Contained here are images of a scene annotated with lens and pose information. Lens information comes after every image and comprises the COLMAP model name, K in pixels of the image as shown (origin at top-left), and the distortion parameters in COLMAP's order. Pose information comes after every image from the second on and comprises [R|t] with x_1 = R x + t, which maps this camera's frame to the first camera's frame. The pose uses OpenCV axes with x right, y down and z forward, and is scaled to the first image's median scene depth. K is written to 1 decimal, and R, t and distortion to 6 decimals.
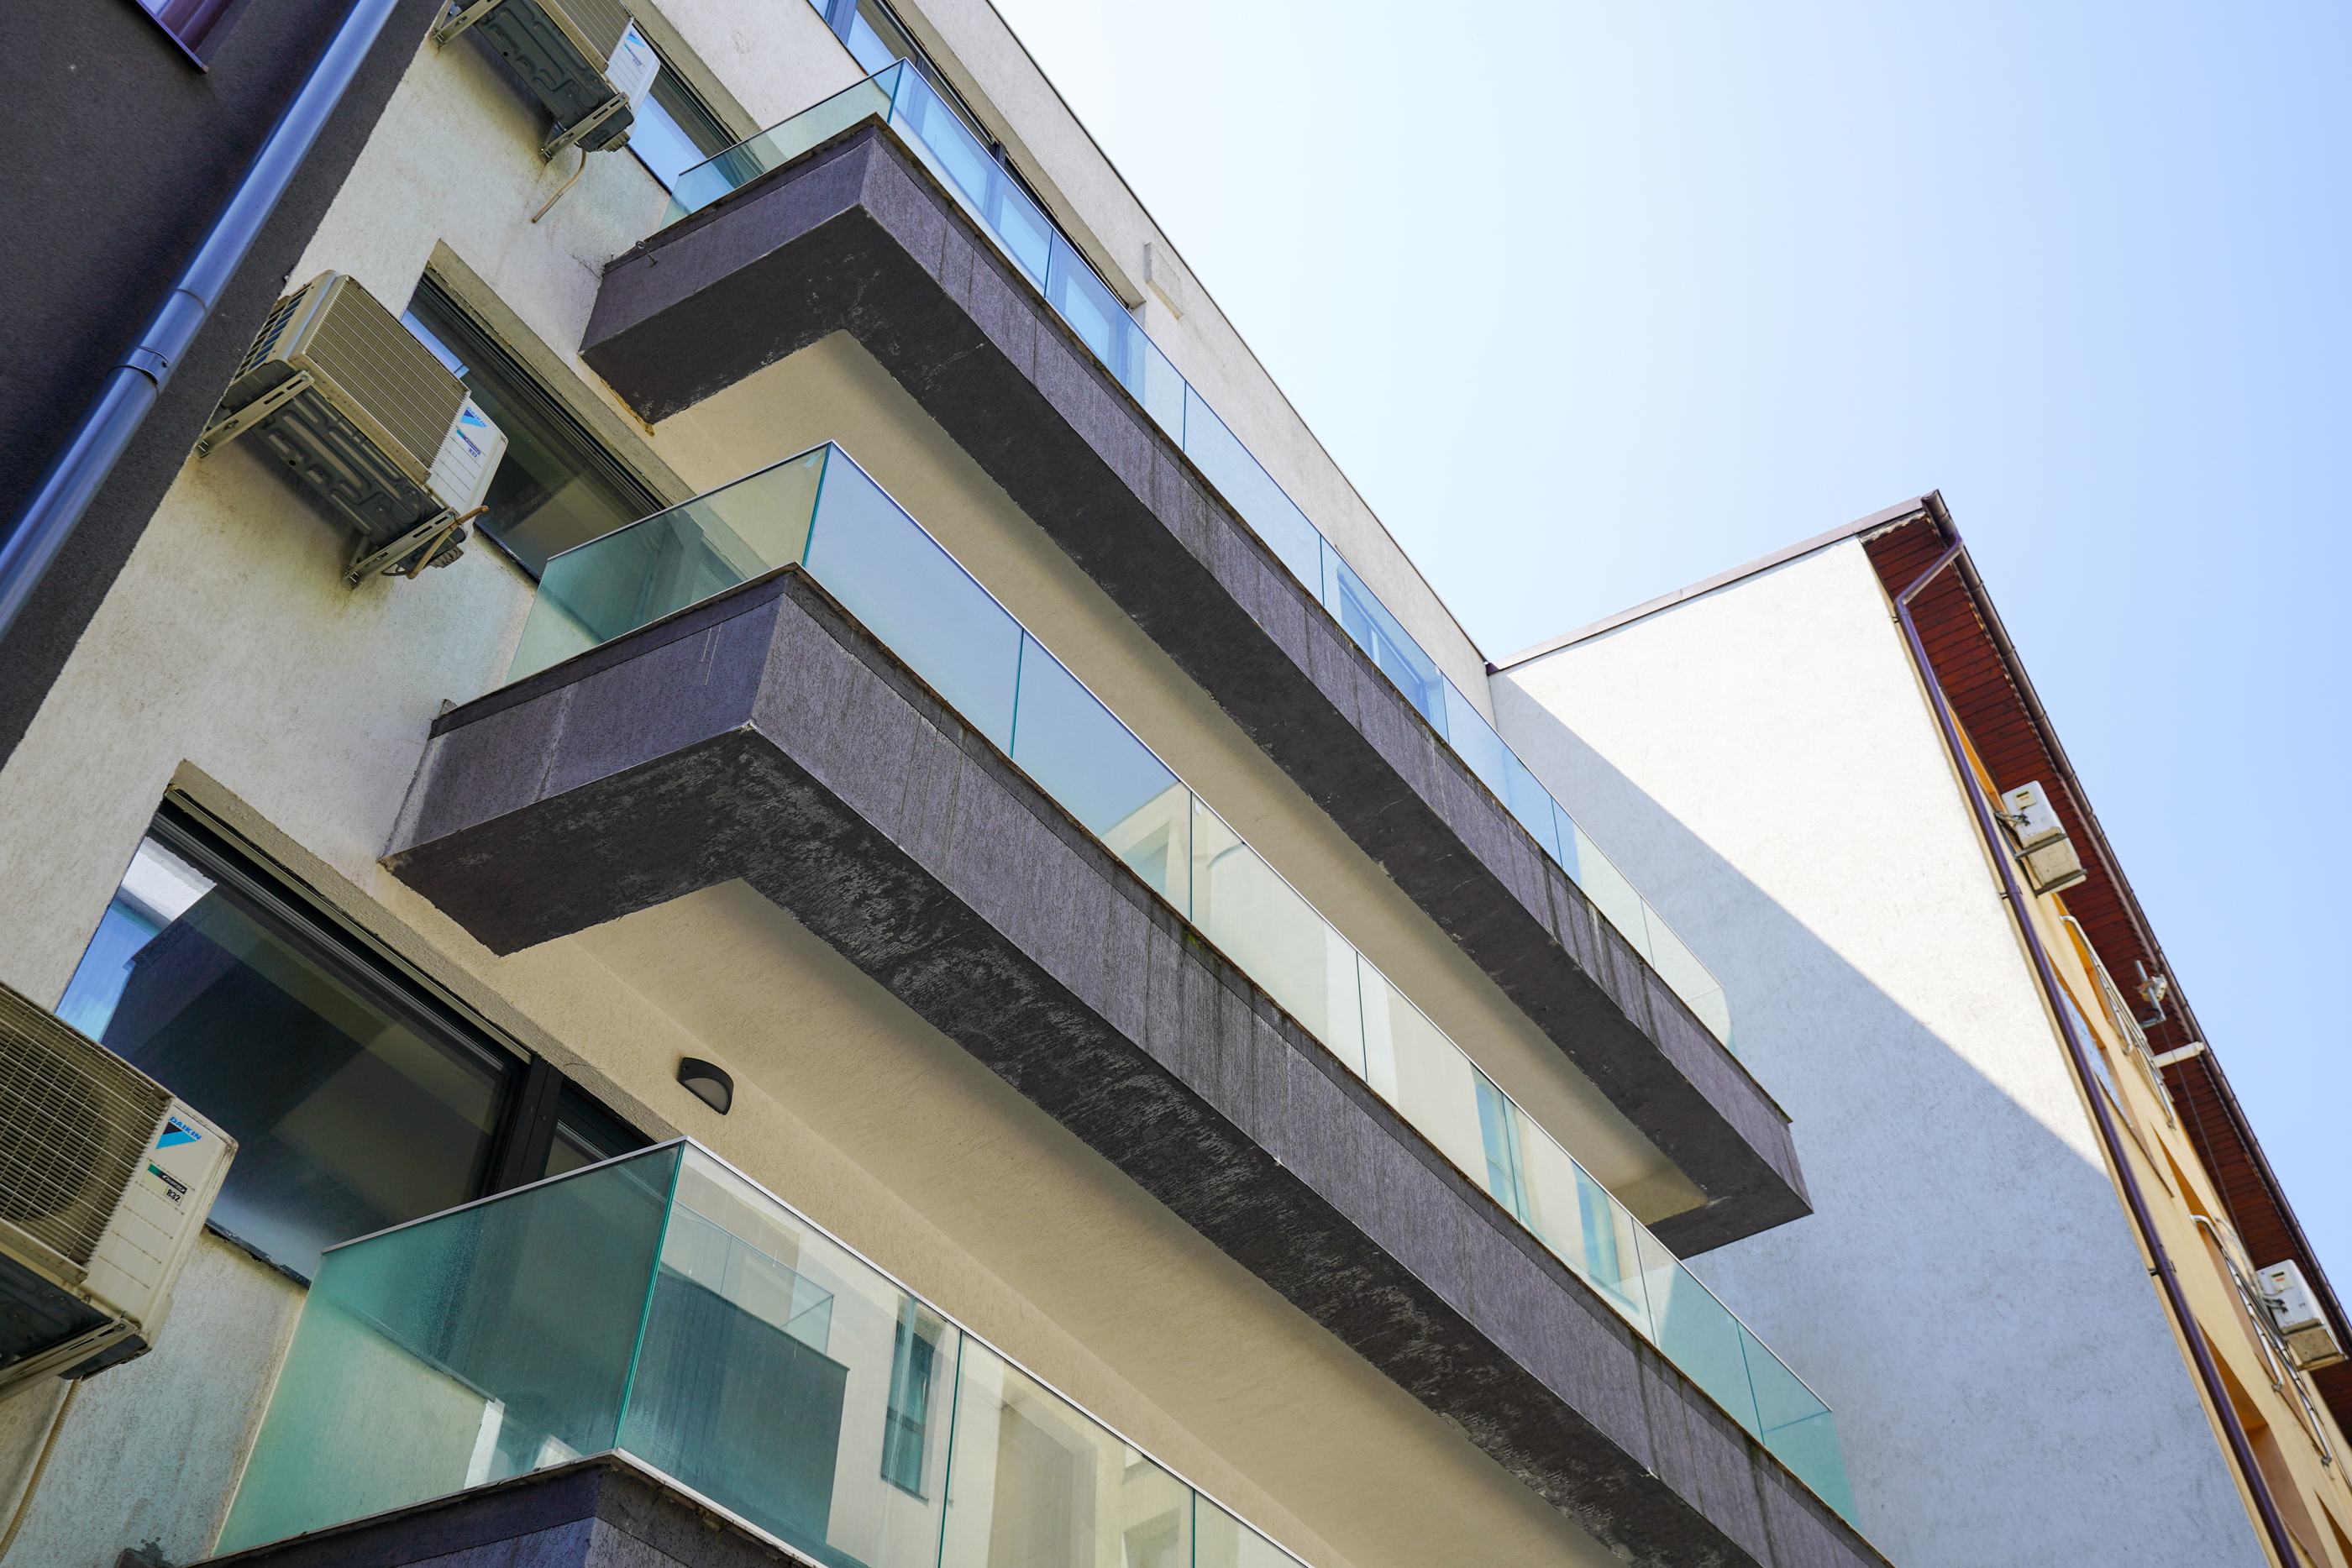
lens RADIAL K [[2210.6, 0, 1176.0], [0, 2210.6, 784.0], [0, 0, 1]] dist [0.090182, 0.002006]
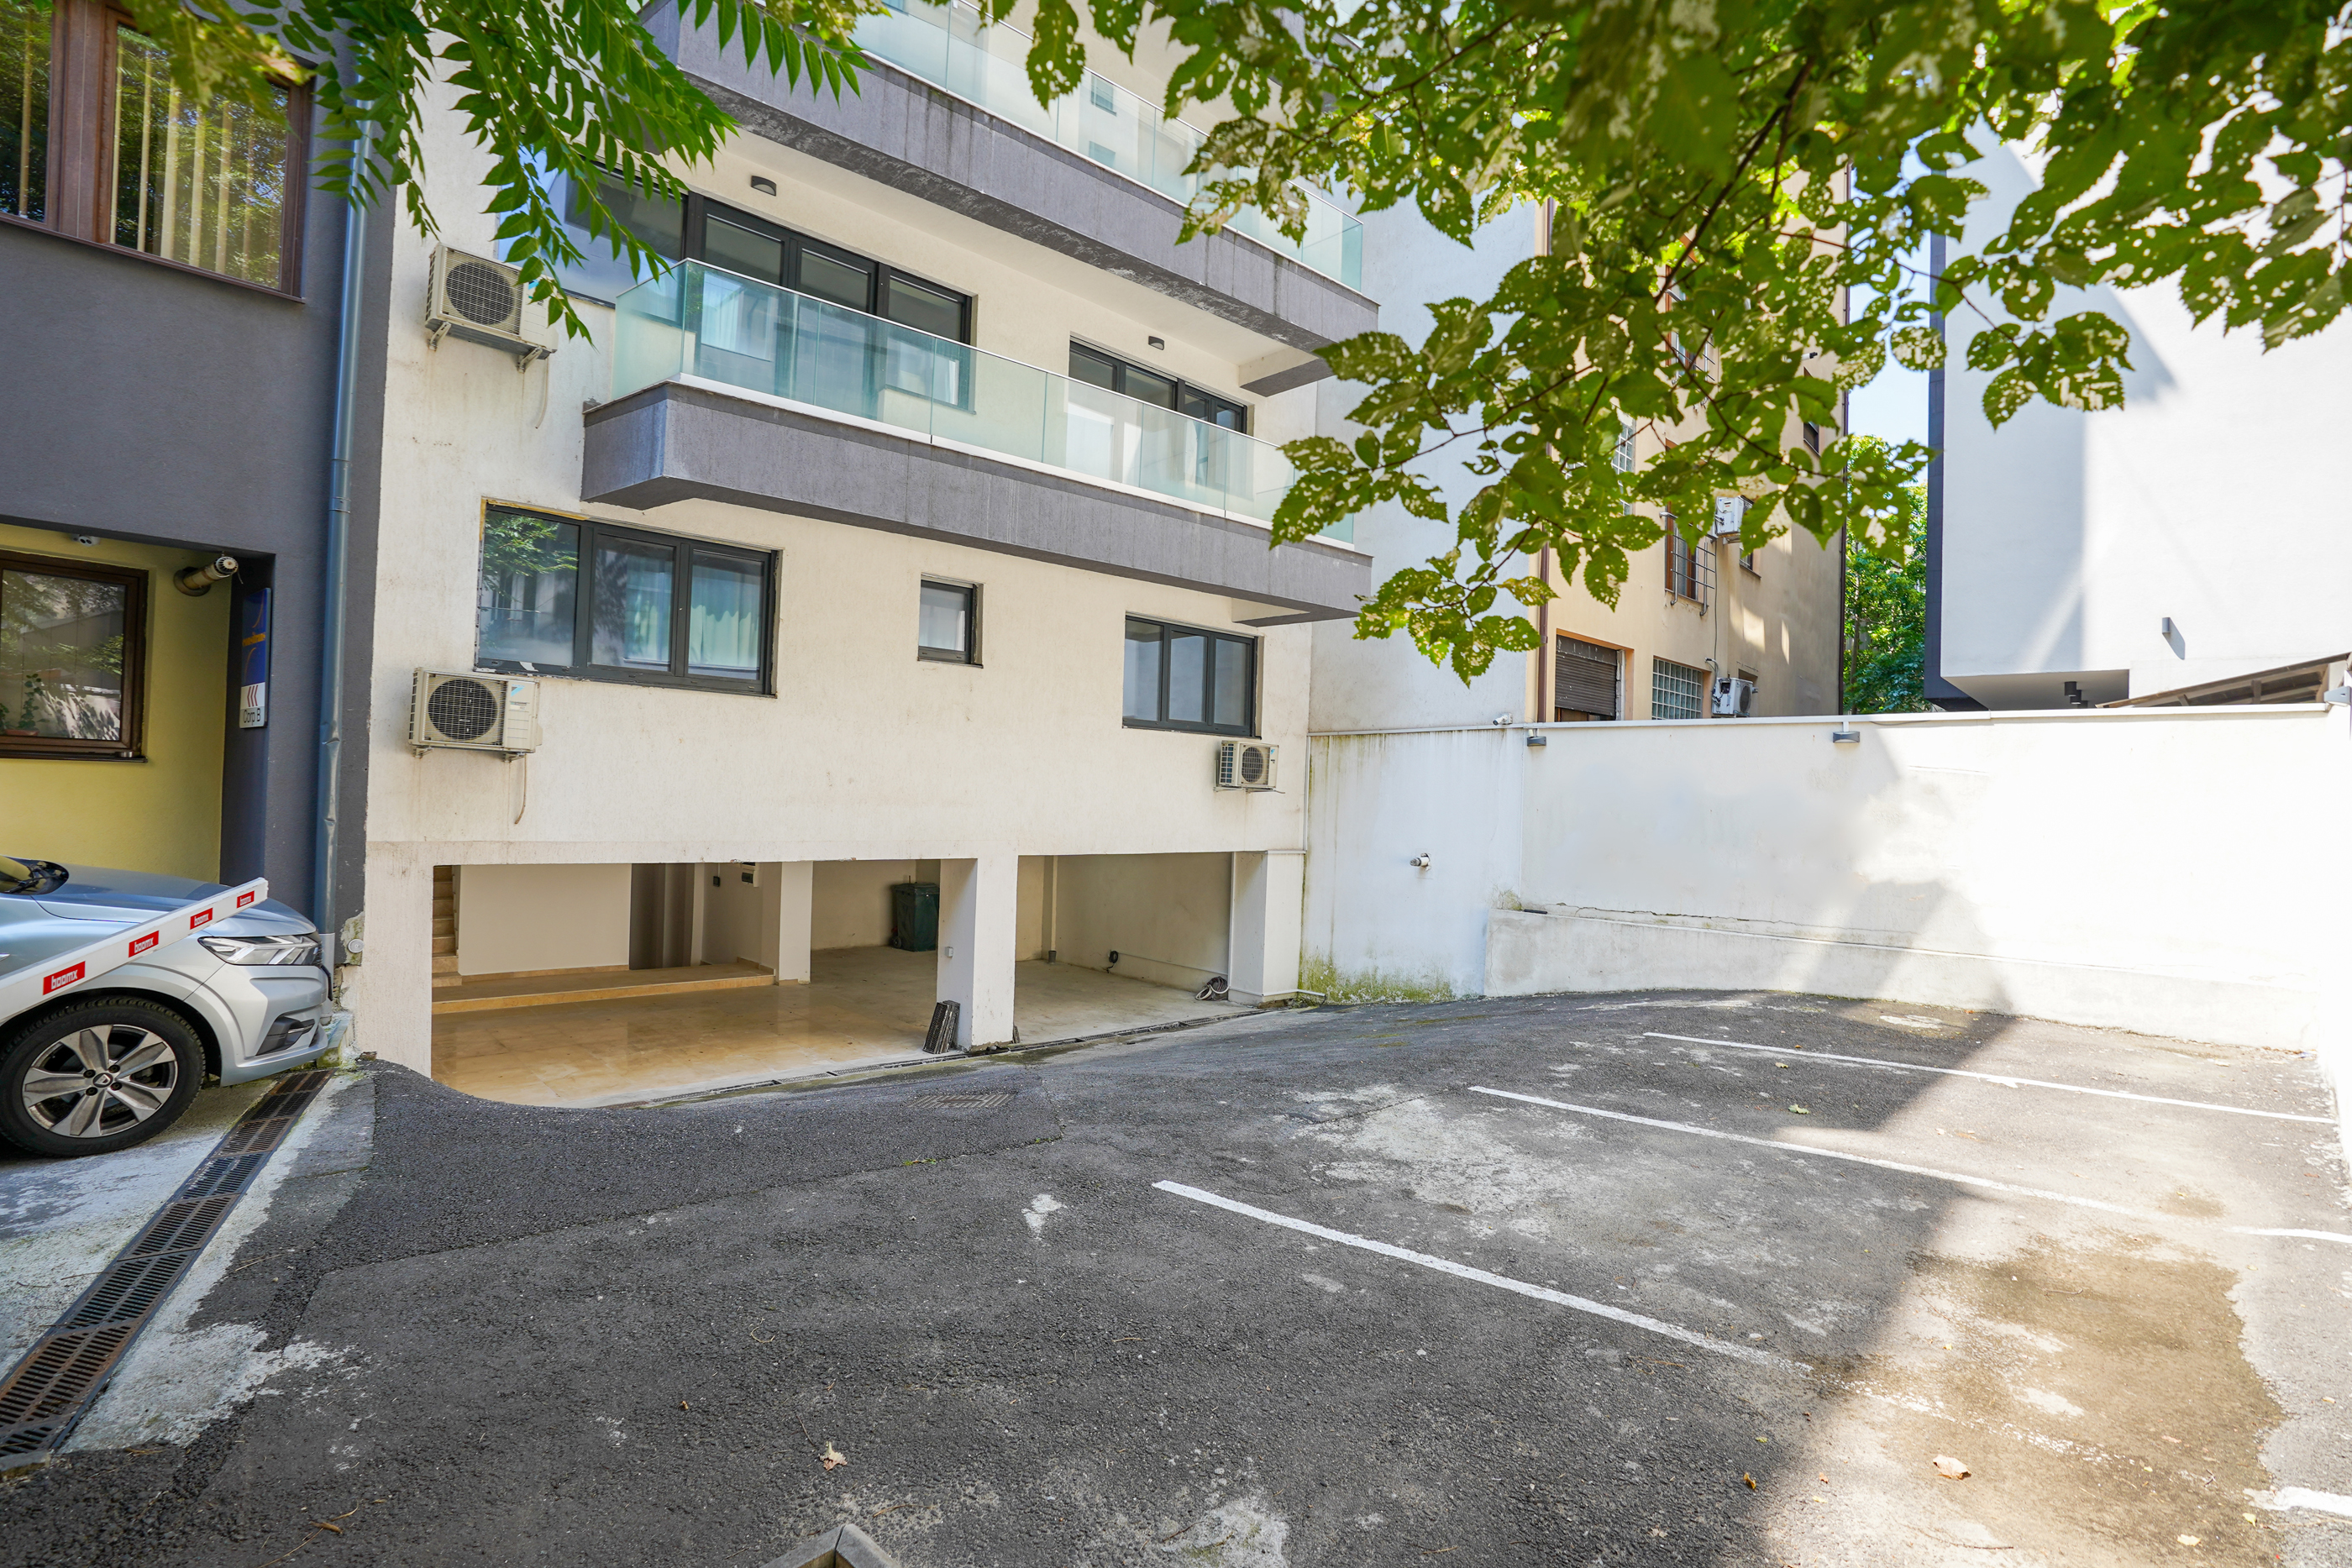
lens RADIAL K [[1086.4, 0, 1157.9], [0, 1086.4, 790.9], [0, 0, 1]] dist [-0.074293, 0.029118]
pose [[0.978758, 0.022865, -0.203738, 0.443118], [0.134032, 0.680618, 0.720274, -0.183385], [0.155137, -0.732282, 0.663095, -0.229365]]
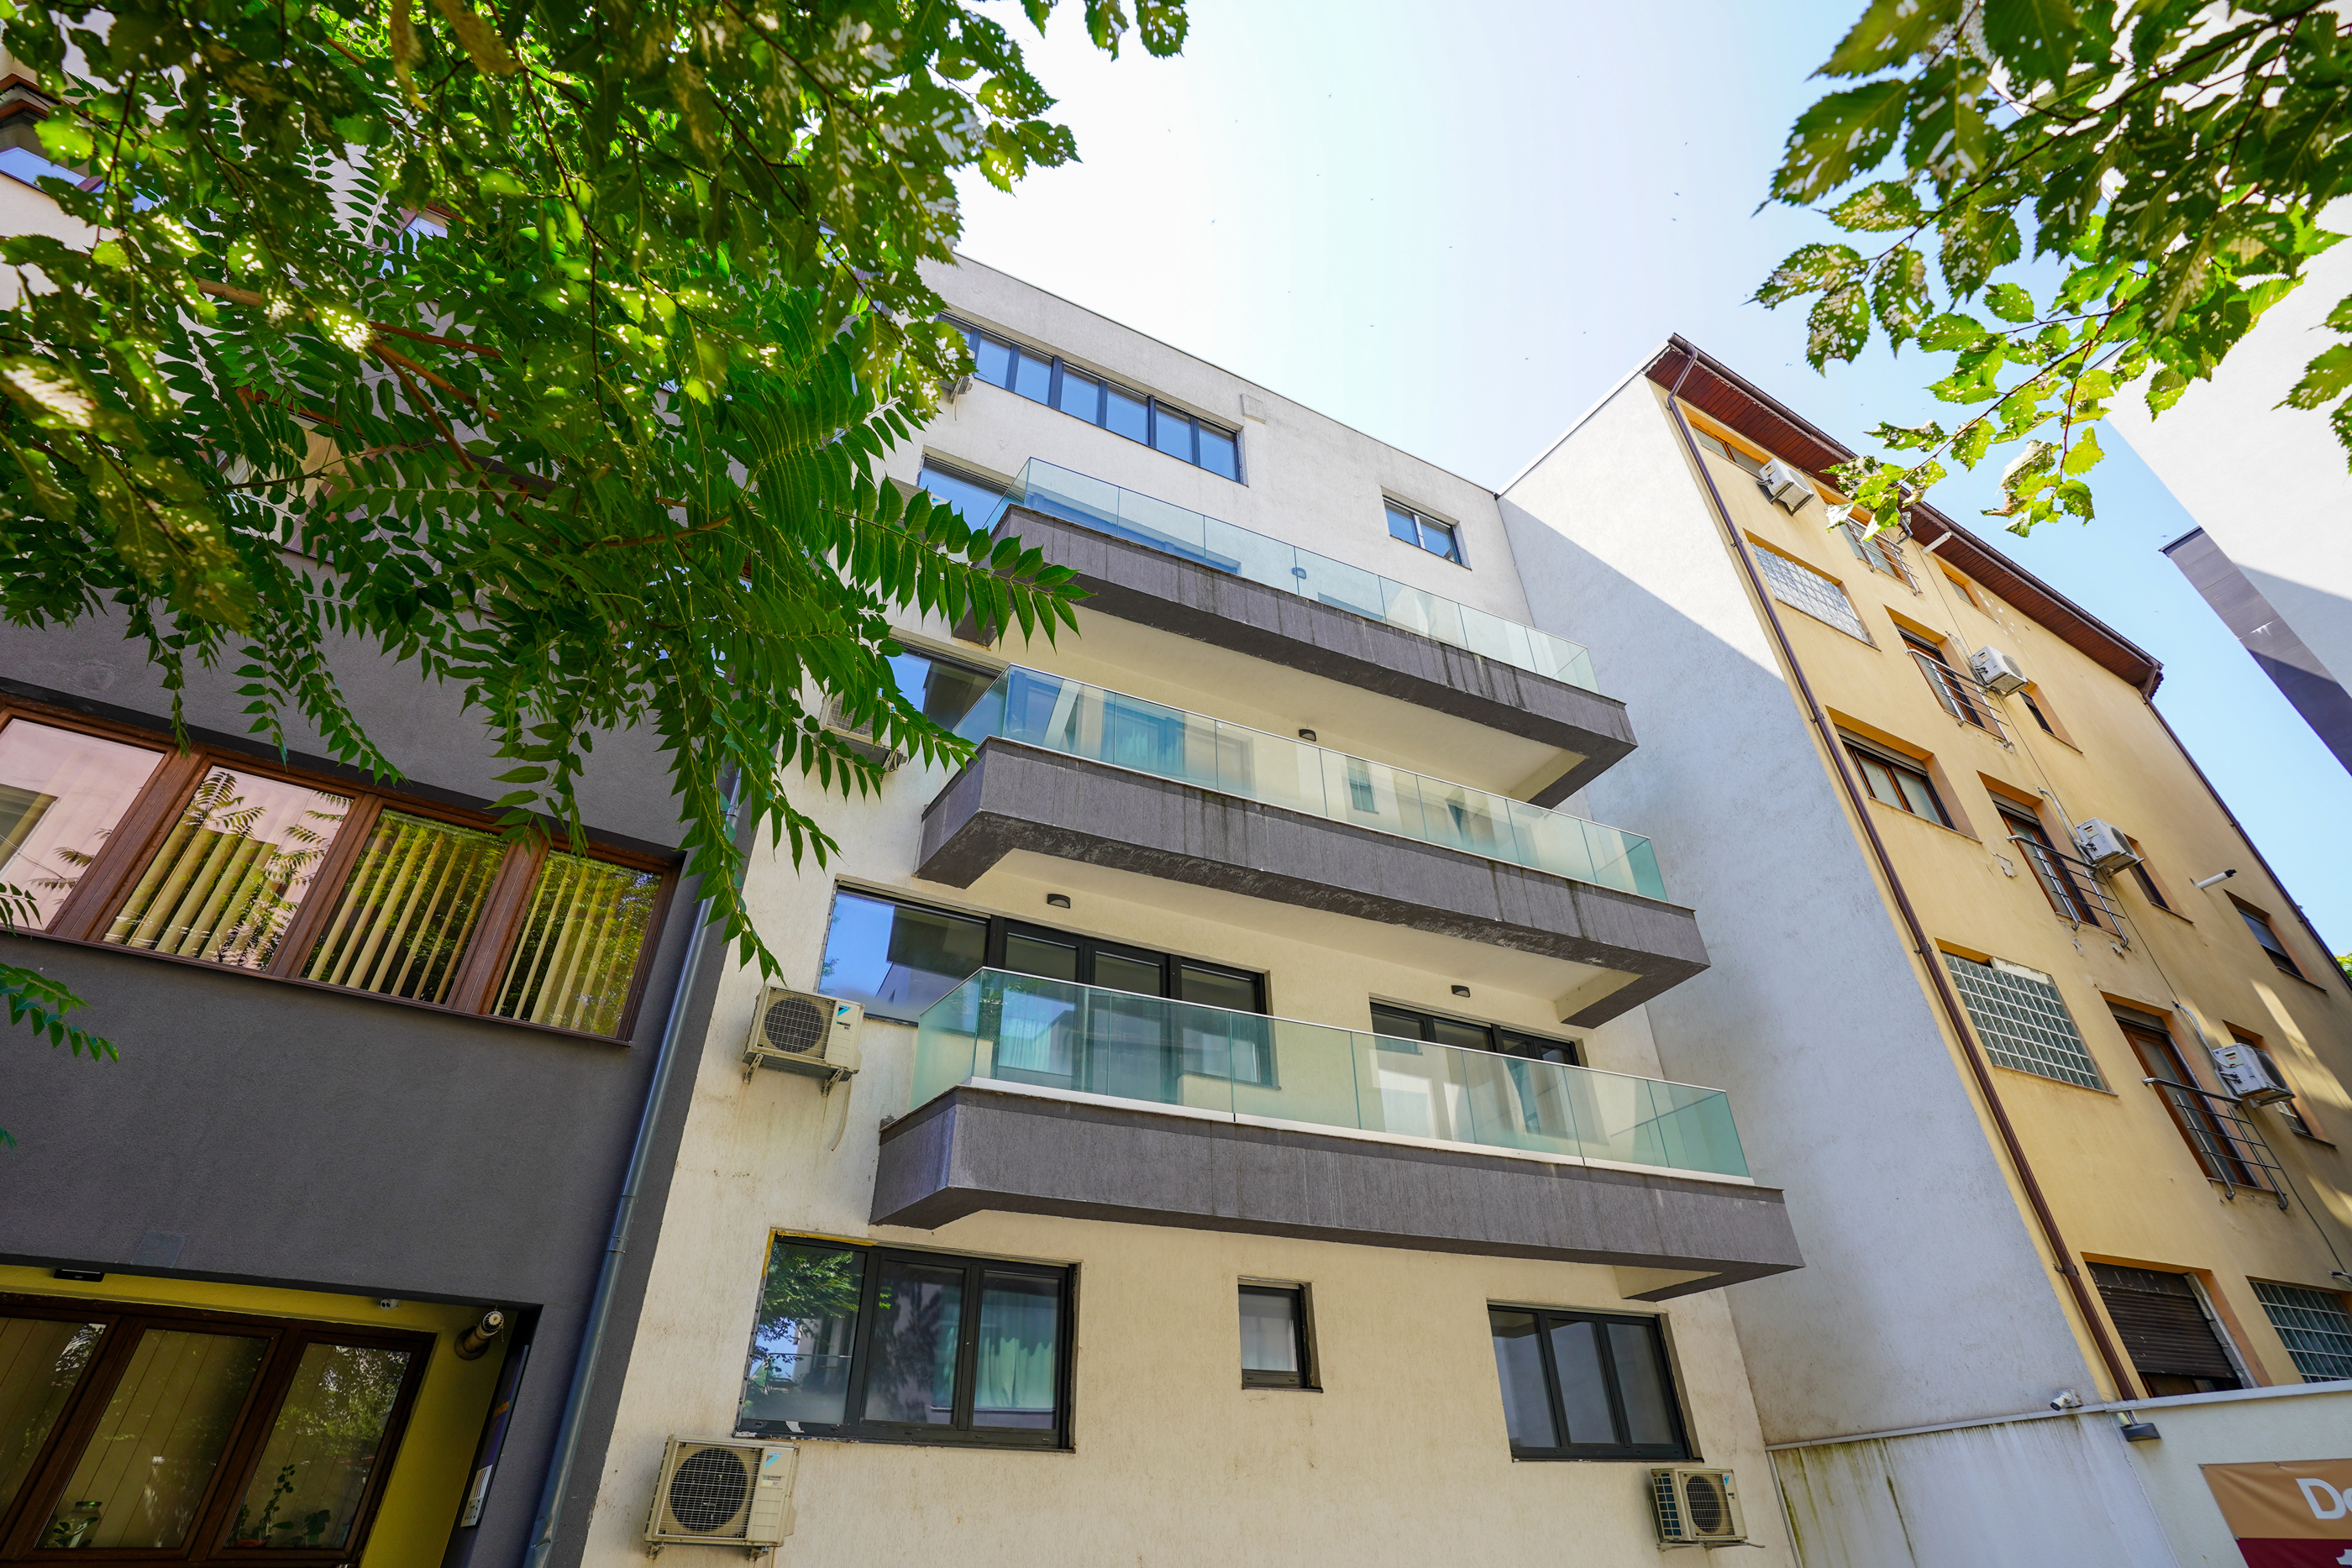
lens RADIAL K [[1086.4, 0, 1157.9], [0, 1086.4, 790.9], [0, 0, 1]] dist [-0.074293, 0.029118]
pose [[0.875116, -0.292984, -0.385139, 0.397361], [0.366232, 0.921202, 0.131377, -0.106877], [0.316299, -0.256021, 0.913459, -0.134387]]
